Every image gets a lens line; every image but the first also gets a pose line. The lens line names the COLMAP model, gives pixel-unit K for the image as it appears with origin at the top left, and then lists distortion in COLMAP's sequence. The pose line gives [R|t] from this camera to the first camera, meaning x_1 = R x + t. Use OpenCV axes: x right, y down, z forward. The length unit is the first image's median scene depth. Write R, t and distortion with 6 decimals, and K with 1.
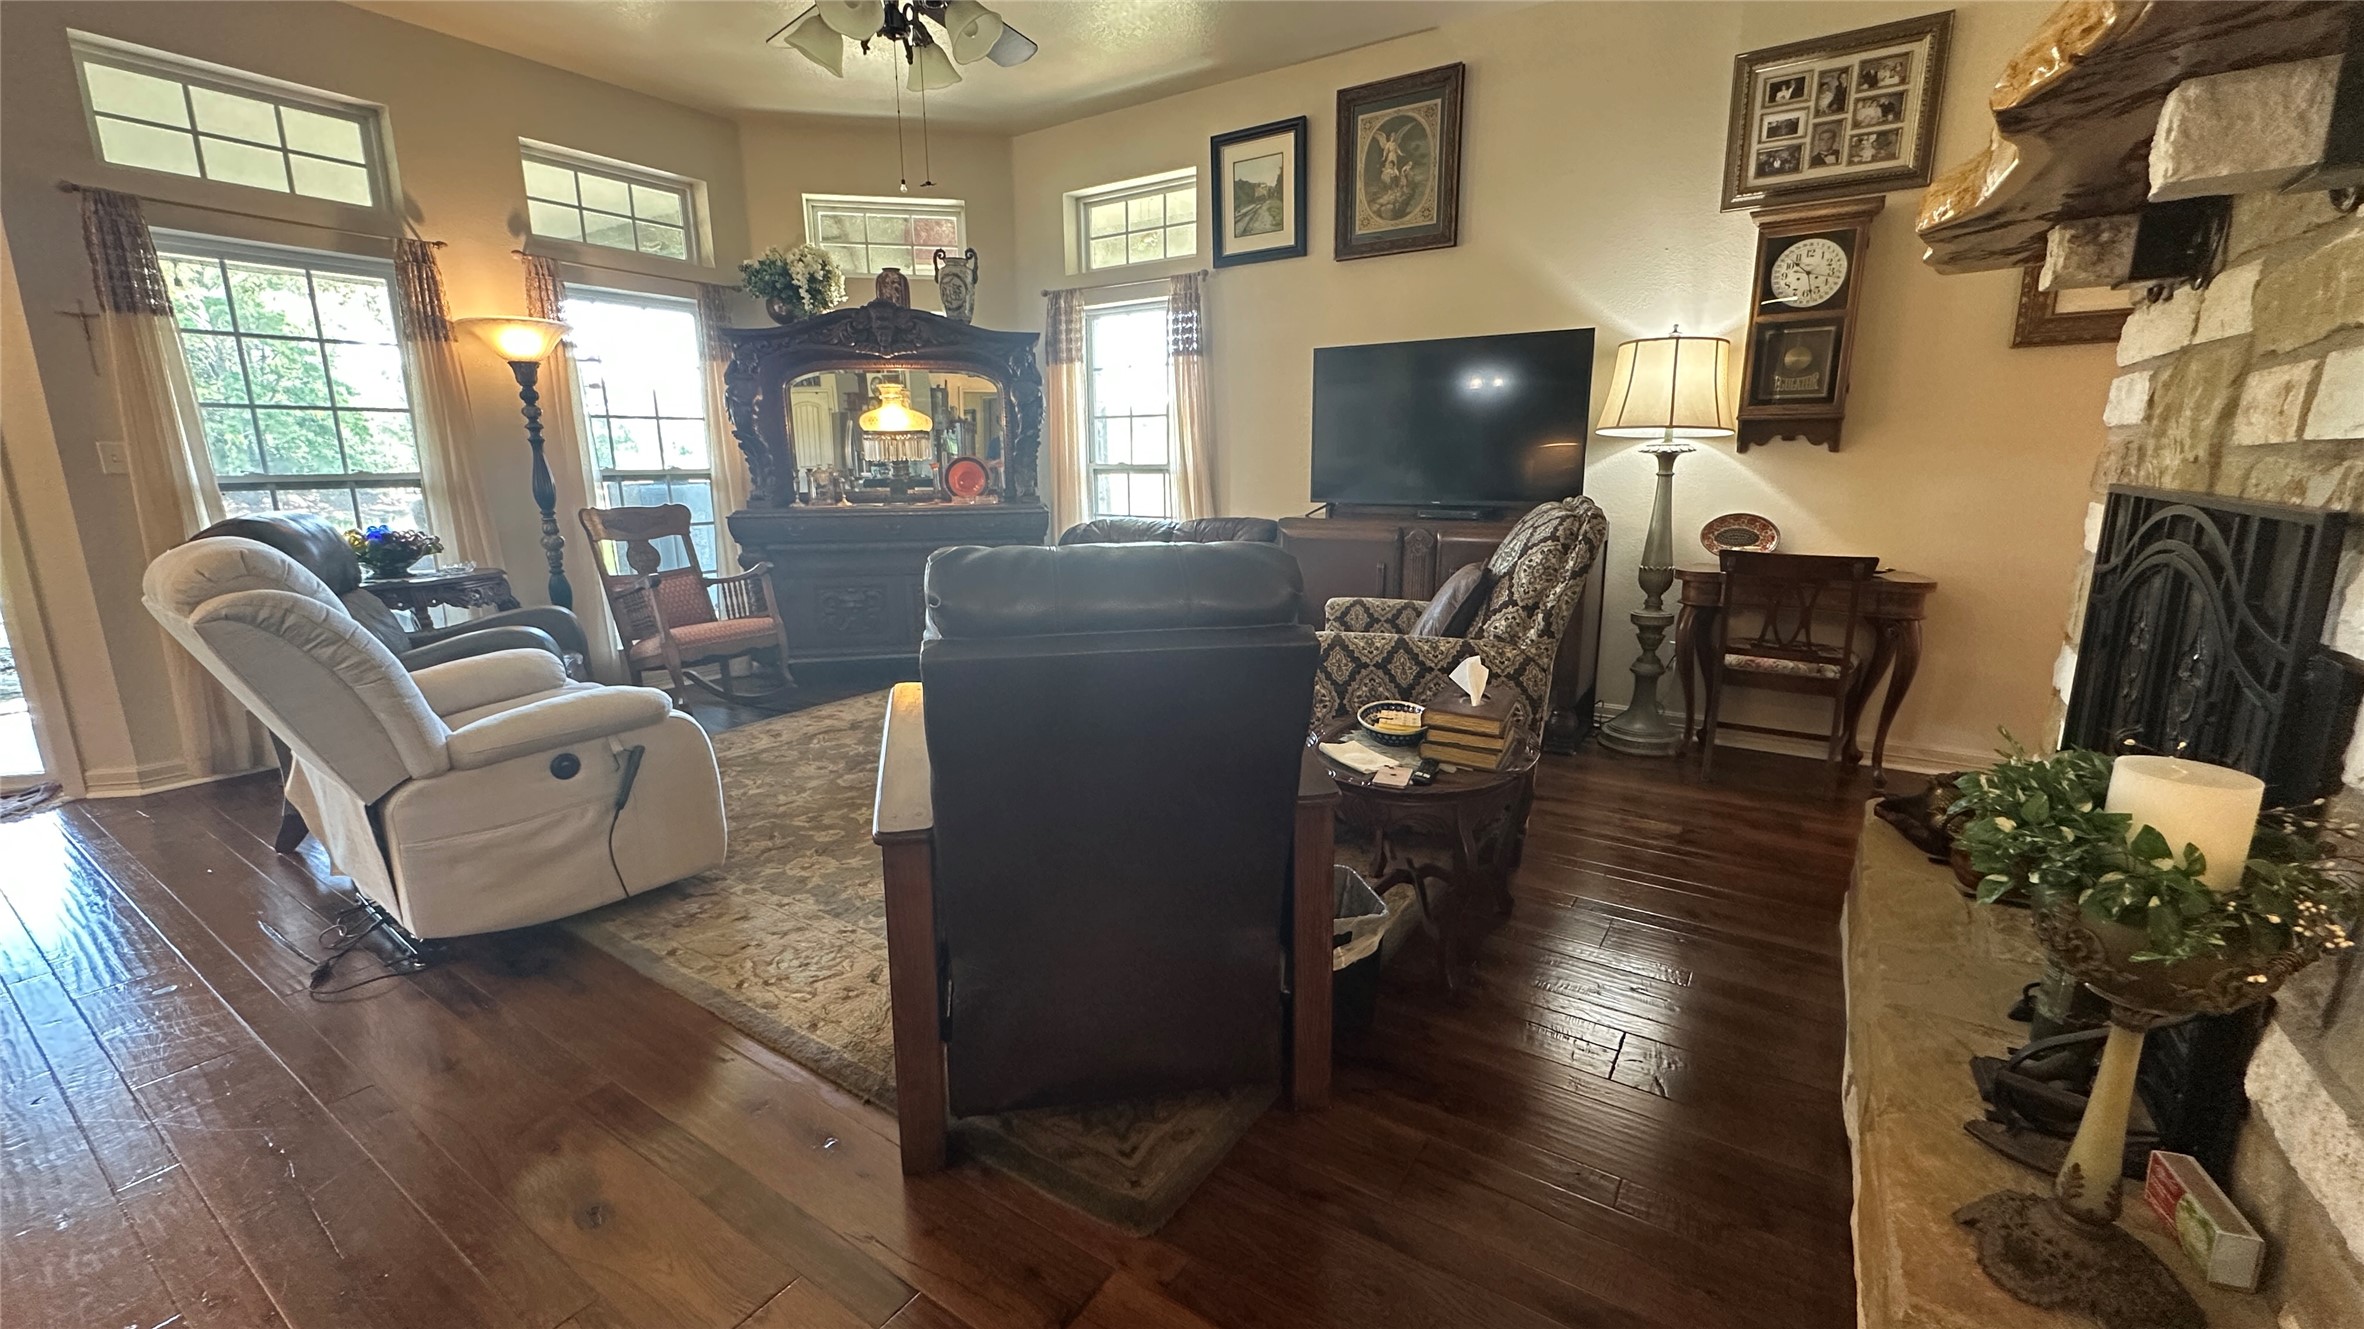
lens RADIAL K [[960.1, 0, 1170.1], [0, 960.1, 663.1], [0, 0, 1]] dist [-0.002677, 0.001112]
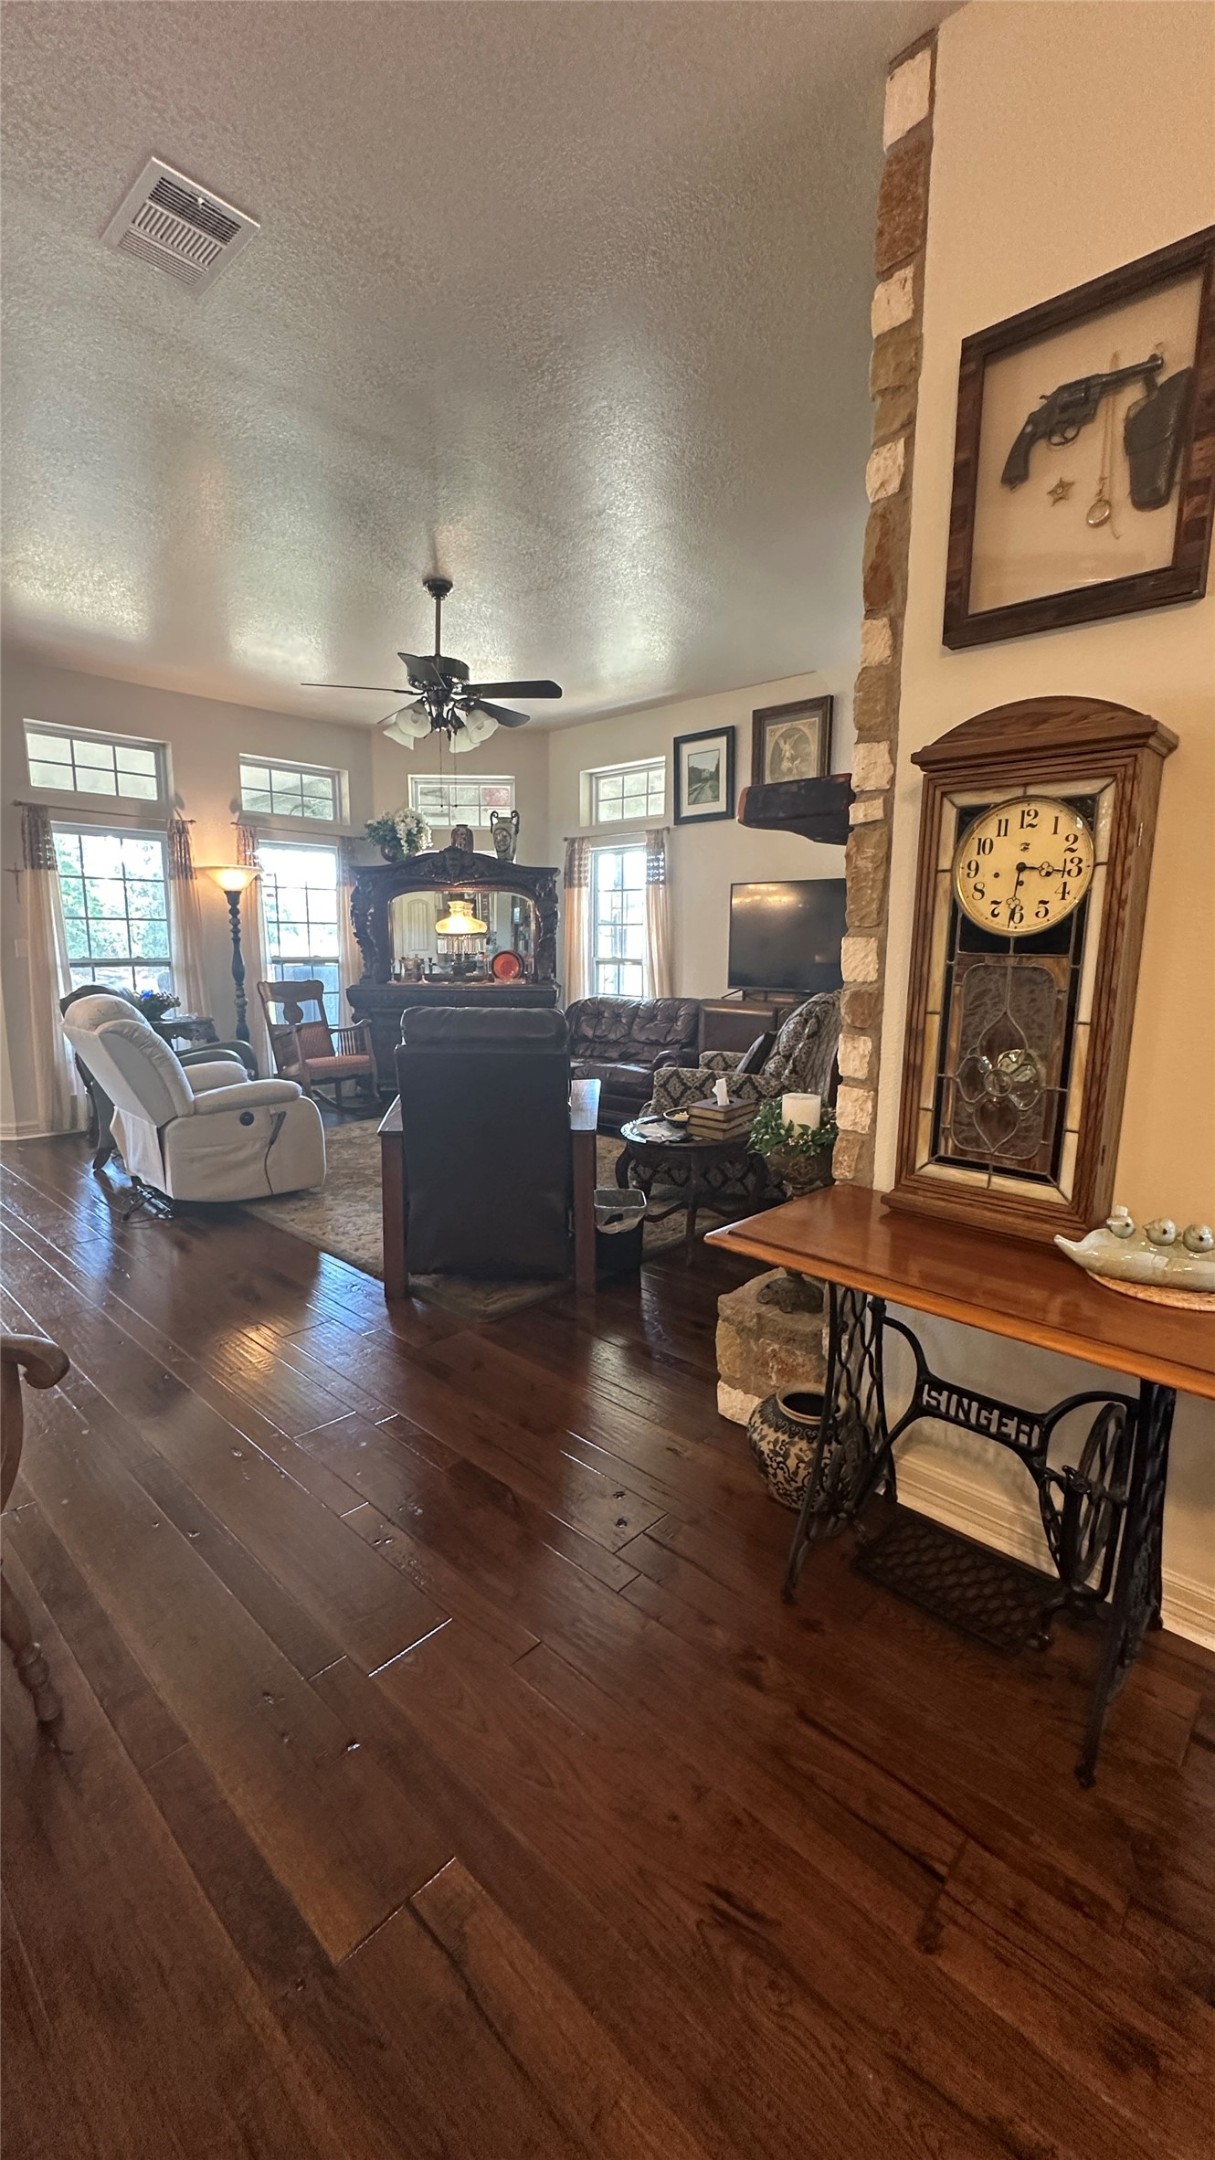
lens RADIAL K [[877.2, 0, 591.2], [0, 877.2, 1081.7], [0, 0, 1]] dist [-0.002677, 0.001112]
pose [[0.984313, 0.042072, -0.171342, 0.181785], [-0.050864, 0.997587, -0.047248, 0.044477], [0.168940, 0.055222, 0.984078, -0.323924]]
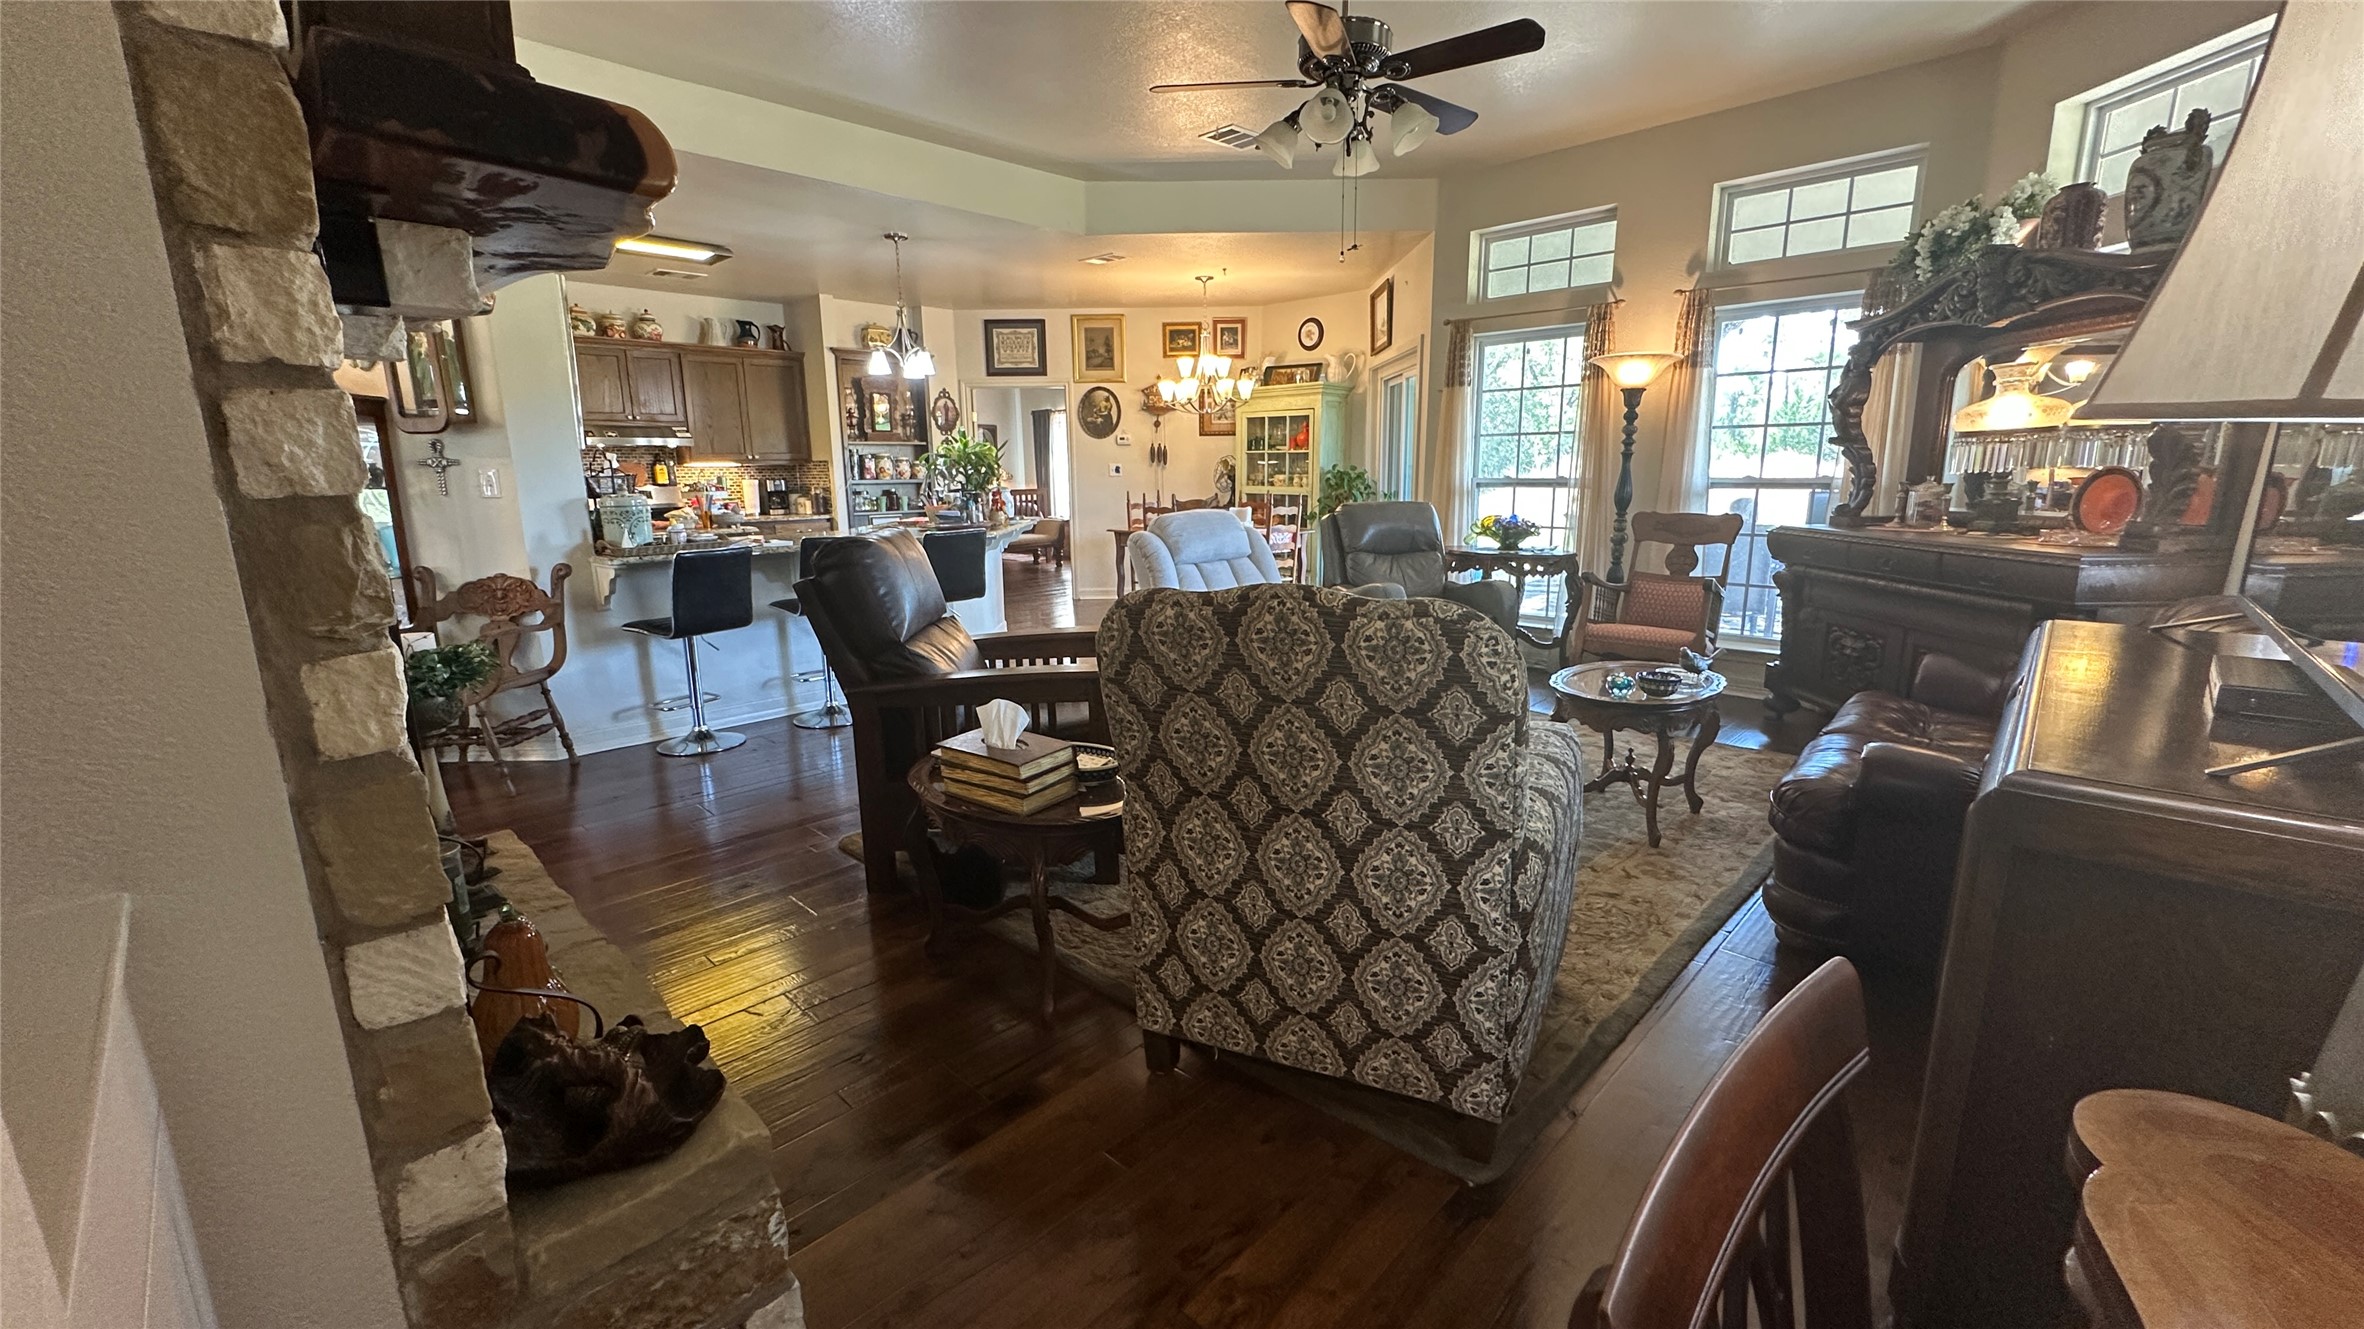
lens RADIAL K [[960.1, 0, 1159.3], [0, 960.1, 671.2], [0, 0, 1]] dist [-0.002677, 0.001112]
pose [[-0.202809, 0.219104, -0.954391, 0.659149], [-0.180977, 0.949468, 0.256431, -0.171210], [0.962349, 0.224729, -0.152908, 0.663920]]
